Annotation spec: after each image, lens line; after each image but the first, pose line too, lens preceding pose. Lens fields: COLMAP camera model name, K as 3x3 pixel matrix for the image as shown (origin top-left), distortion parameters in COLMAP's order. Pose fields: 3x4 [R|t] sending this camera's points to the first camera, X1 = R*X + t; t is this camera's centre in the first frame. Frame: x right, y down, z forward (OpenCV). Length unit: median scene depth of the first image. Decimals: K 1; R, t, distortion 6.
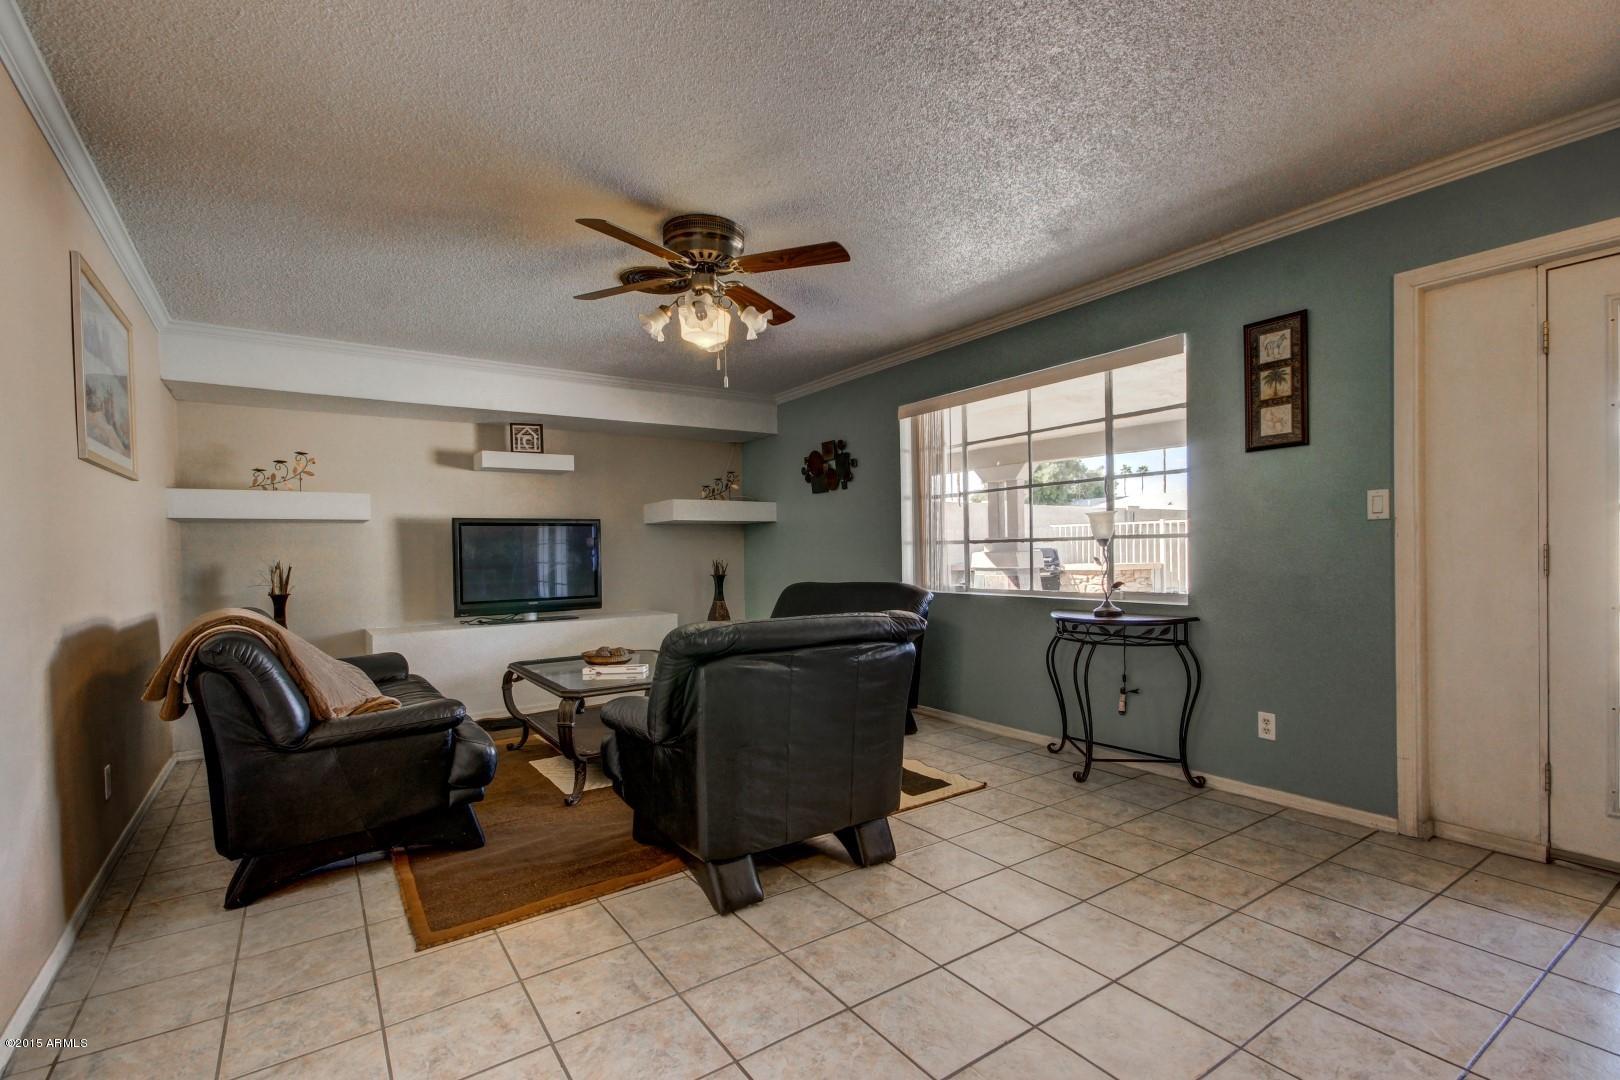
lens RADIAL K [[741.1, 0, 821.1], [0, 741.1, 559.1], [0, 0, 1]] dist [0.016482, -0.000693]
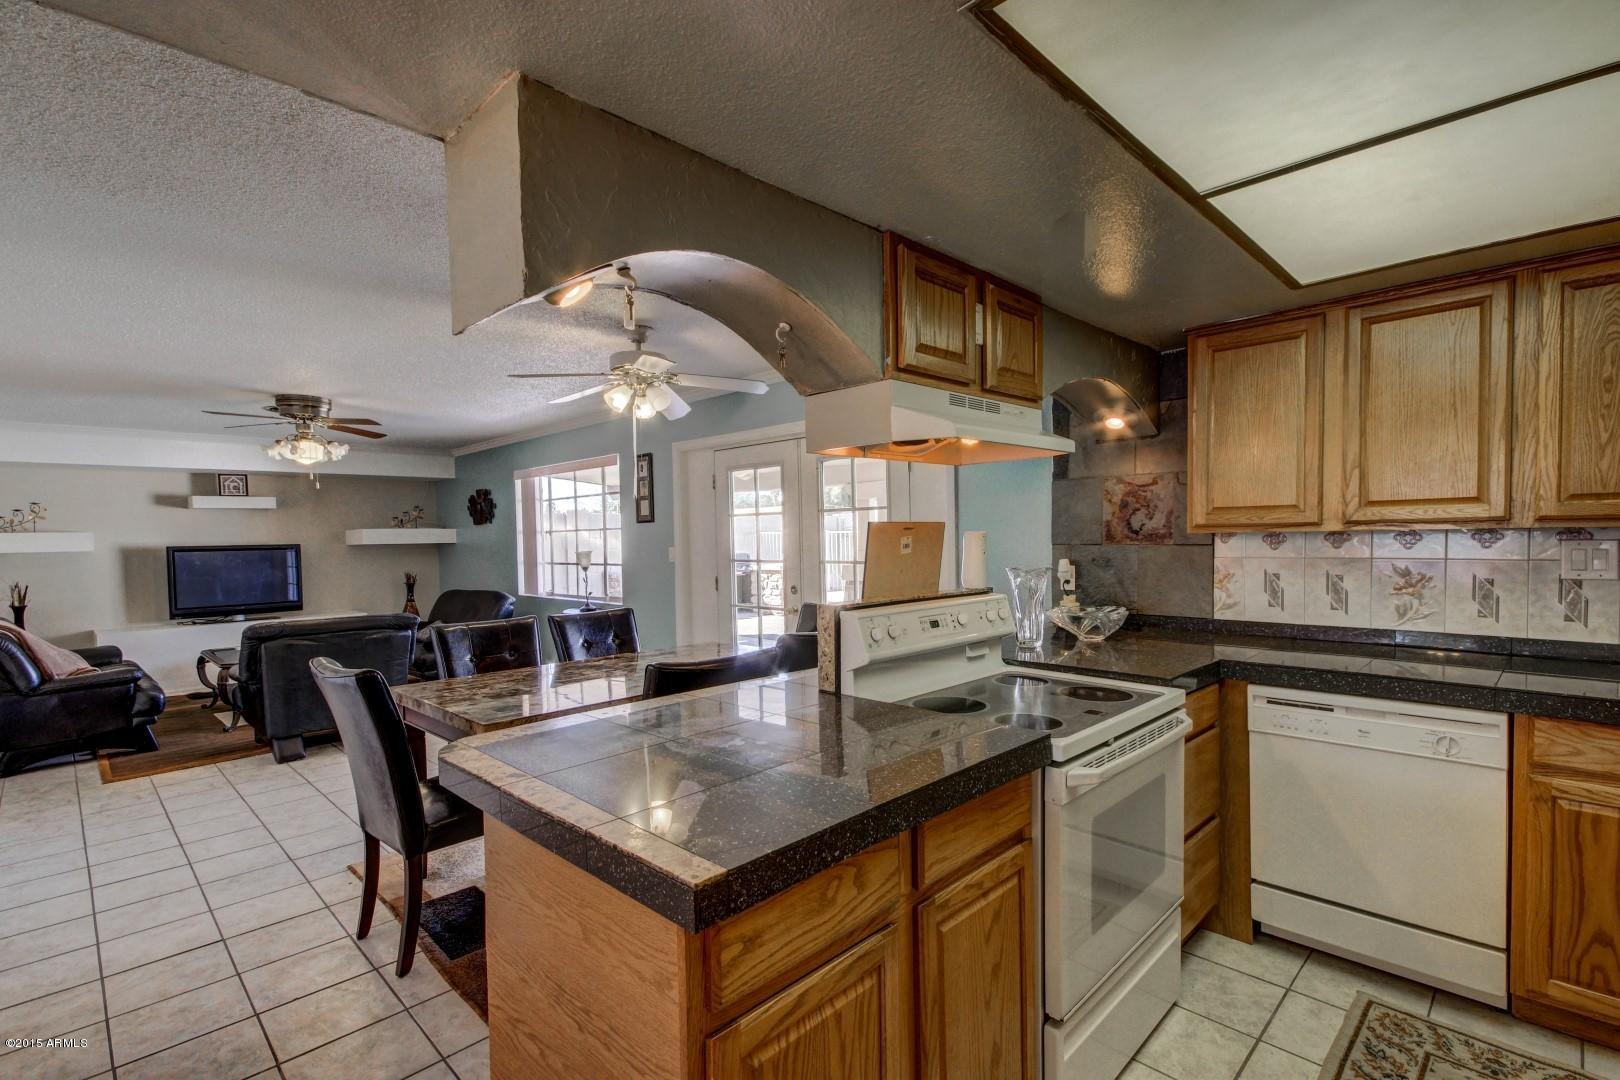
lens RADIAL K [[750.7, 0, 818.6], [0, 750.7, 557.4], [0, 0, 1]] dist [0.028391, -0.010956]
pose [[0.983014, -0.006427, 0.183418, 0.710117], [0.003954, 0.999896, 0.013846, -0.086241], [-0.183488, -0.012886, 0.982938, -0.994369]]
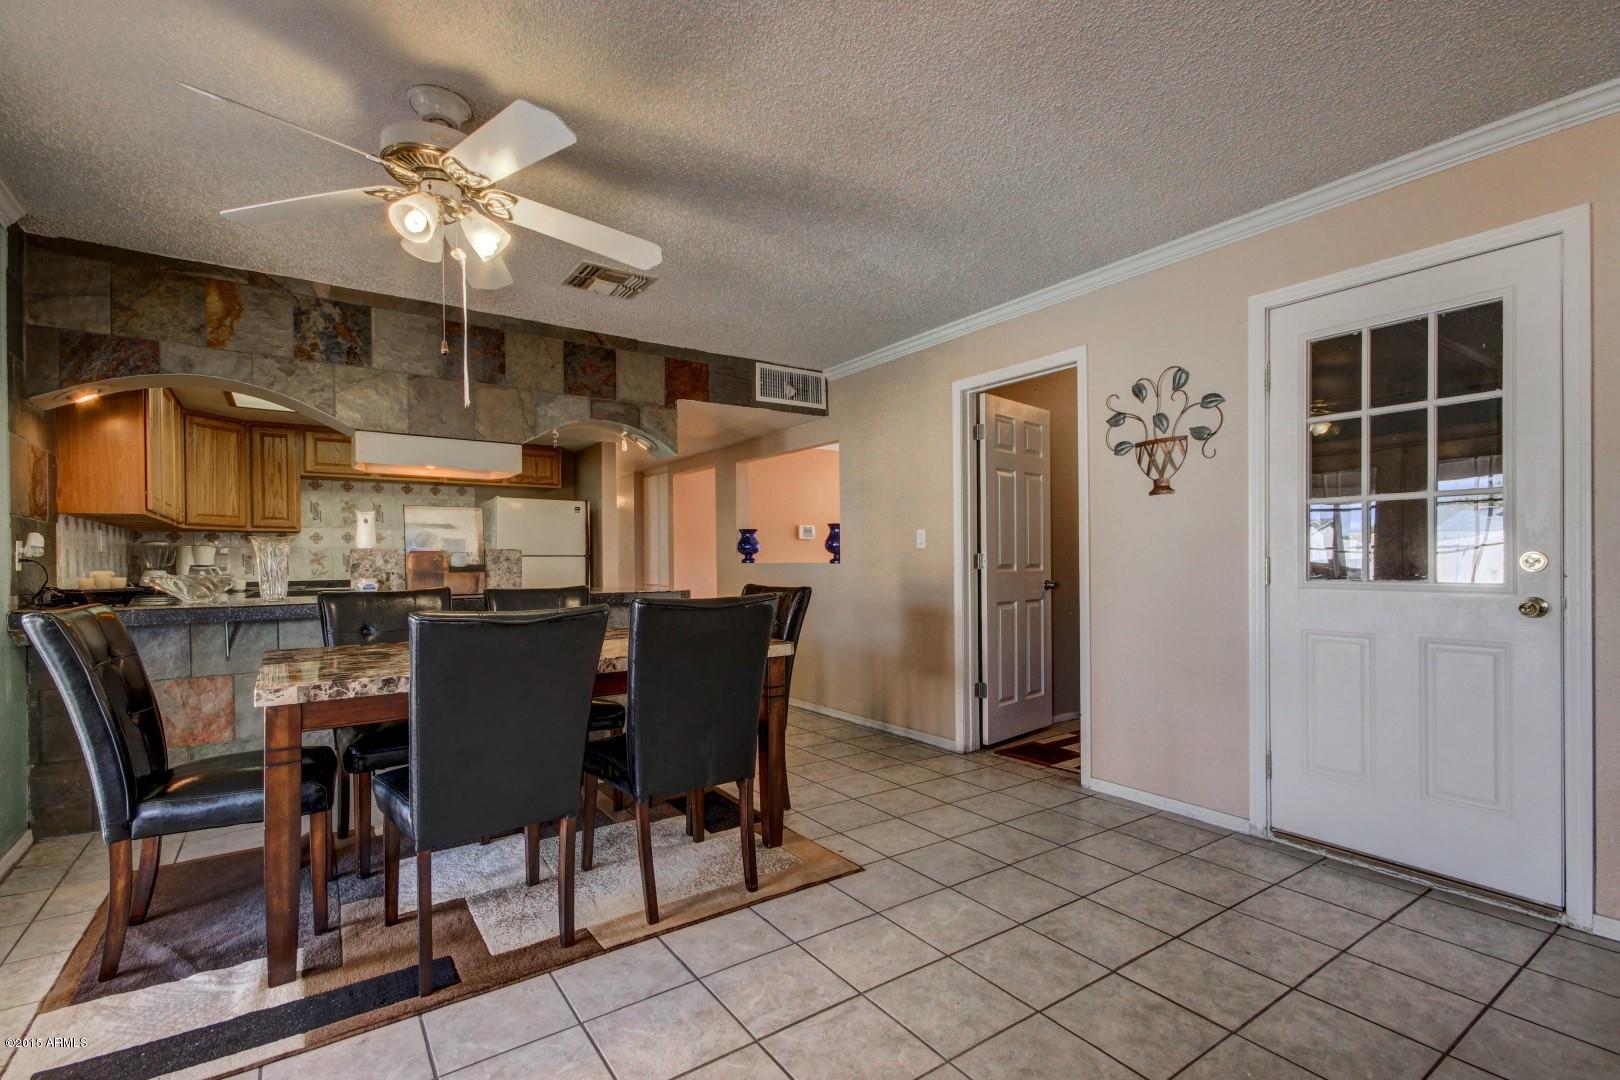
lens RADIAL K [[741.1, 0, 821.1], [0, 741.1, 559.1], [0, 0, 1]] dist [0.016482, -0.000693]
pose [[-0.999560, 0.027821, -0.010284, 0.308536], [0.027701, 0.999548, 0.011641, -0.017286], [0.010603, 0.011351, -0.999879, 1.013848]]
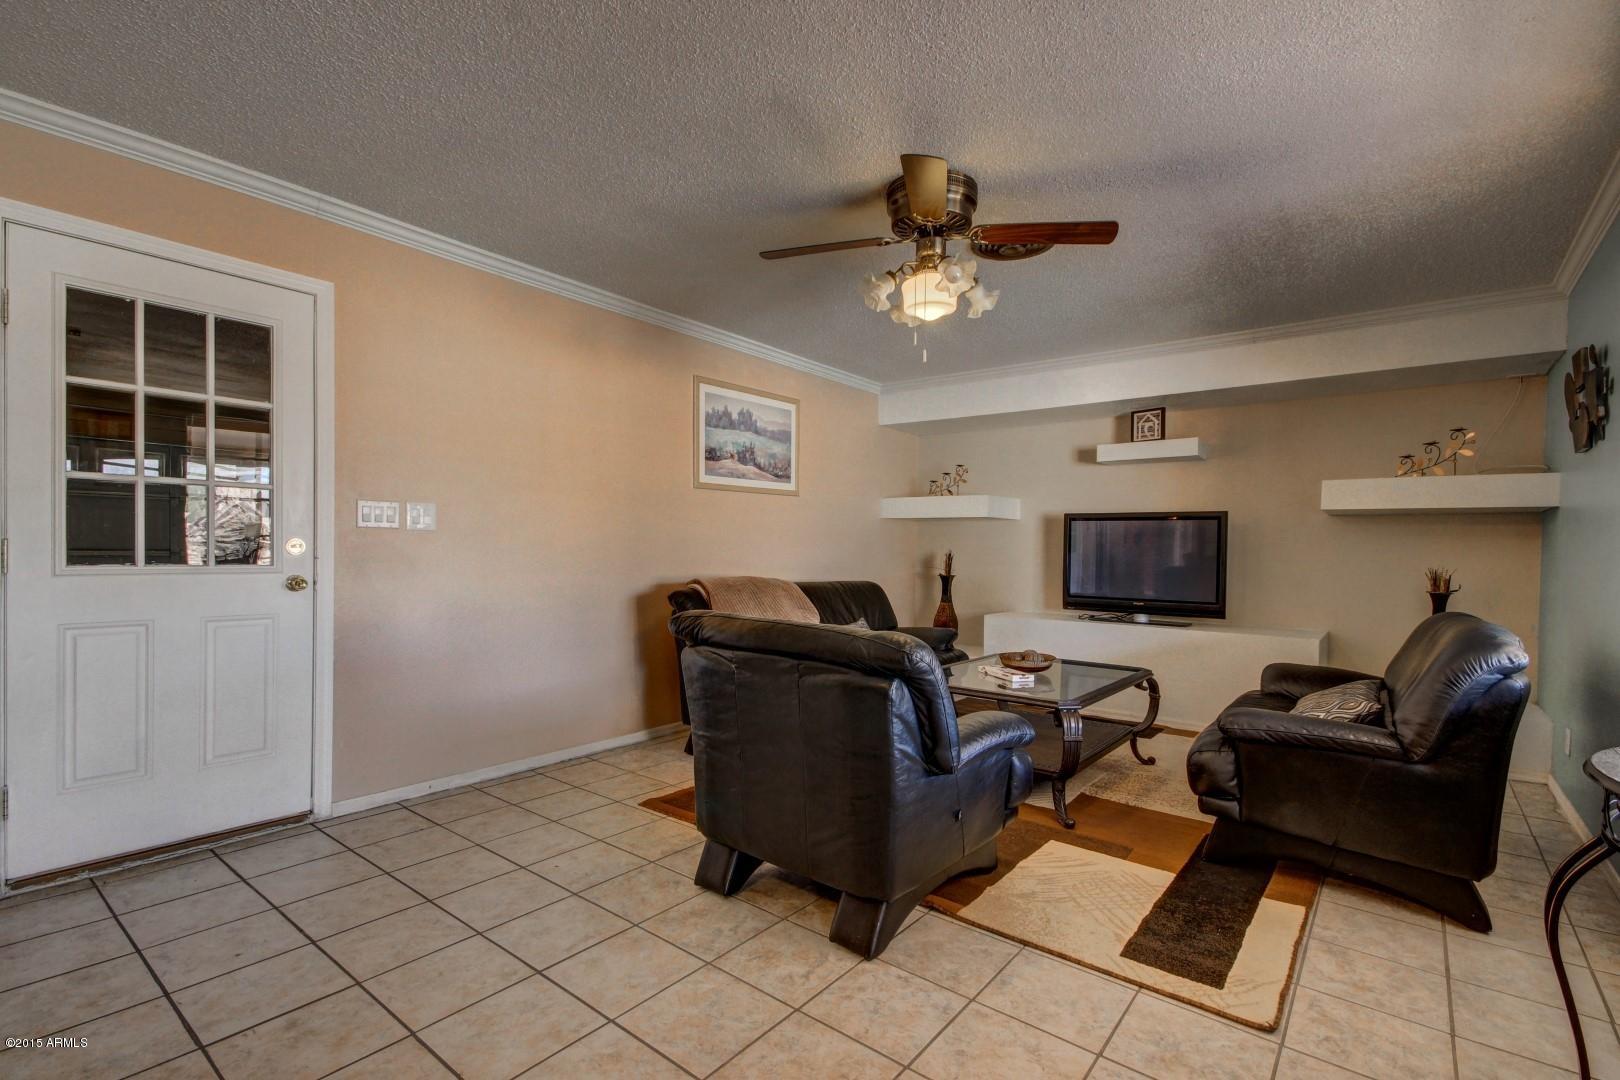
lens RADIAL K [[741.1, 0, 821.1], [0, 741.1, 559.1], [0, 0, 1]] dist [0.016482, -0.000693]
pose [[0.290627, 0.038703, -0.956053, 0.684112], [-0.032385, 0.999007, 0.030597, -0.021051], [0.956288, 0.022069, 0.291592, 0.627159]]
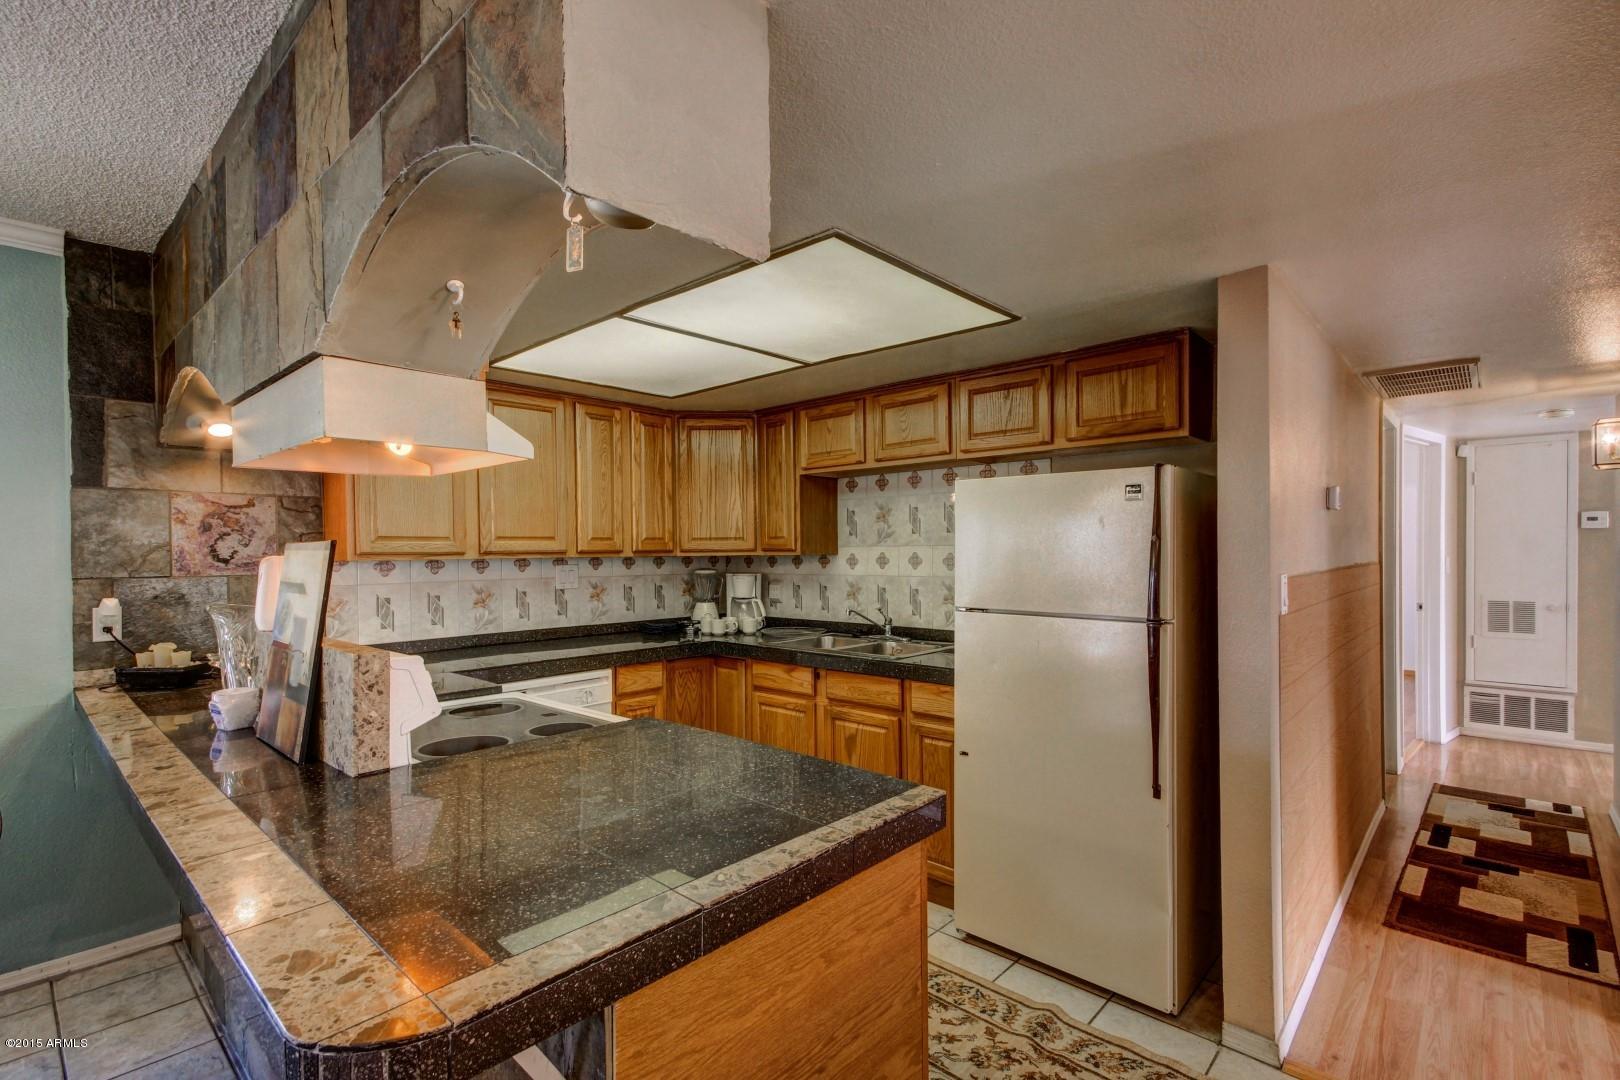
lens RADIAL K [[743.0, 0, 824.9], [0, 743.0, 556.8], [0, 0, 1]] dist [0.011300, 0.000409]
pose [[-0.226062, 0.009990, 0.974062, 0.304553], [0.027300, 0.999620, -0.003916, -0.086945], [-0.973730, 0.025707, -0.226248, -0.521066]]
